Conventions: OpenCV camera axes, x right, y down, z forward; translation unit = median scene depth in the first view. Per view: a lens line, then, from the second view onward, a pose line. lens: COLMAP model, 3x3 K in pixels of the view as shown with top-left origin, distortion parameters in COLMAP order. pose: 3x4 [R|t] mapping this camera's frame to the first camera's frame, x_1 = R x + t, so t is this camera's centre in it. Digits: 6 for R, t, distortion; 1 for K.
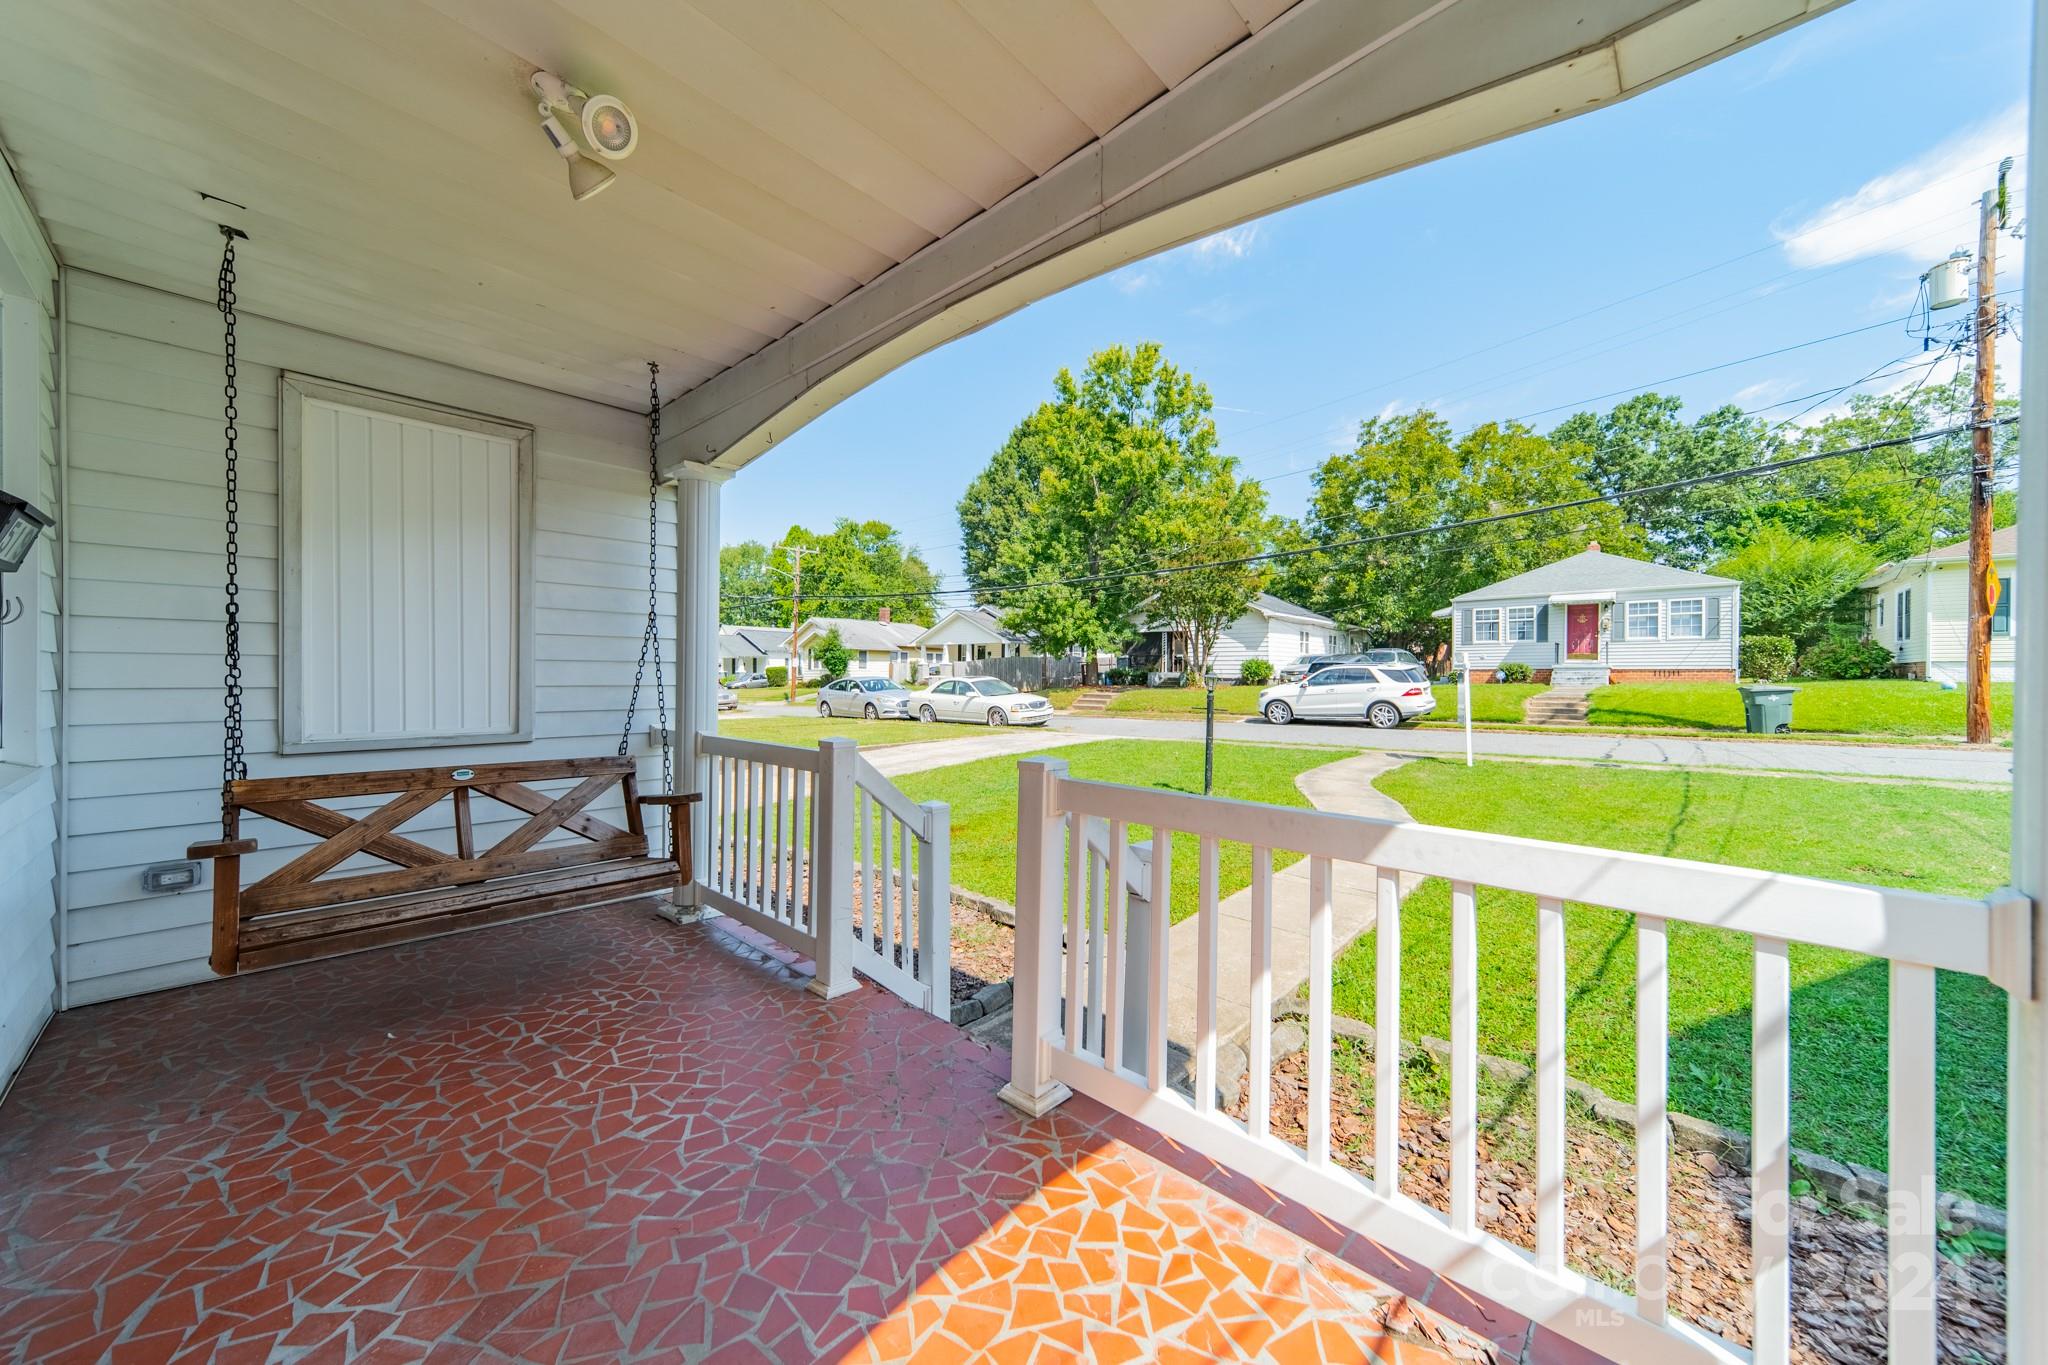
lens RADIAL K [[733.0, 0, 1024.0], [0, 733.0, 682.5], [0, 0, 1]] dist [0.017304, -0.000200]
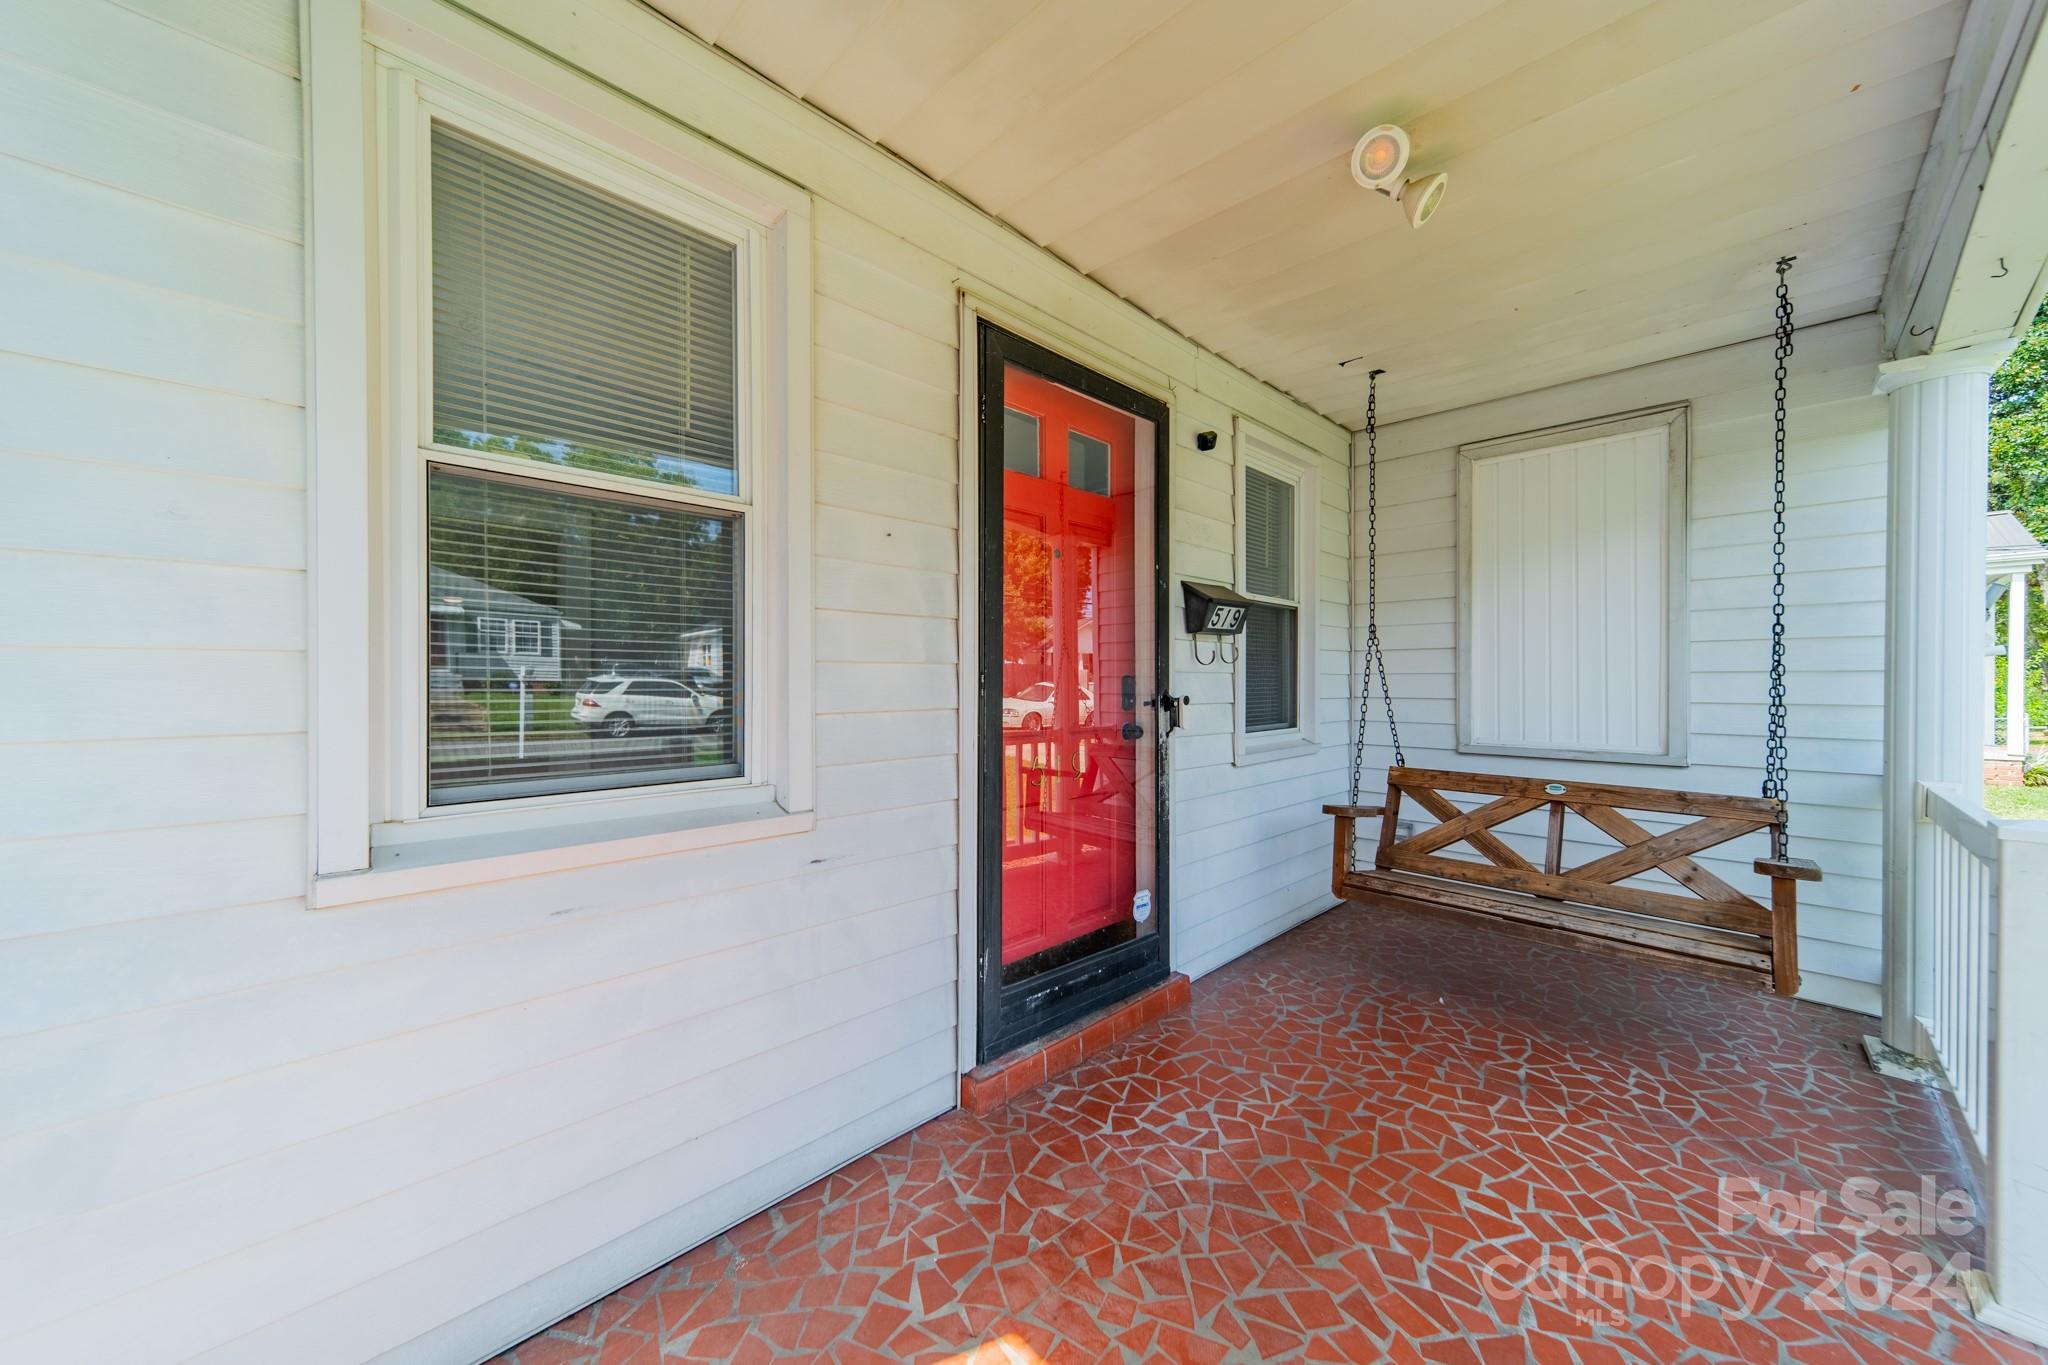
lens RADIAL K [[734.3, 0, 1031.2], [0, 734.3, 679.0], [0, 0, 1]] dist [0.008758, -0.000329]
pose [[-0.024349, -0.007177, -0.999678, 0.275995], [-0.010759, 0.999918, -0.006917, -0.010693], [0.999646, 0.010587, -0.024425, 0.332629]]
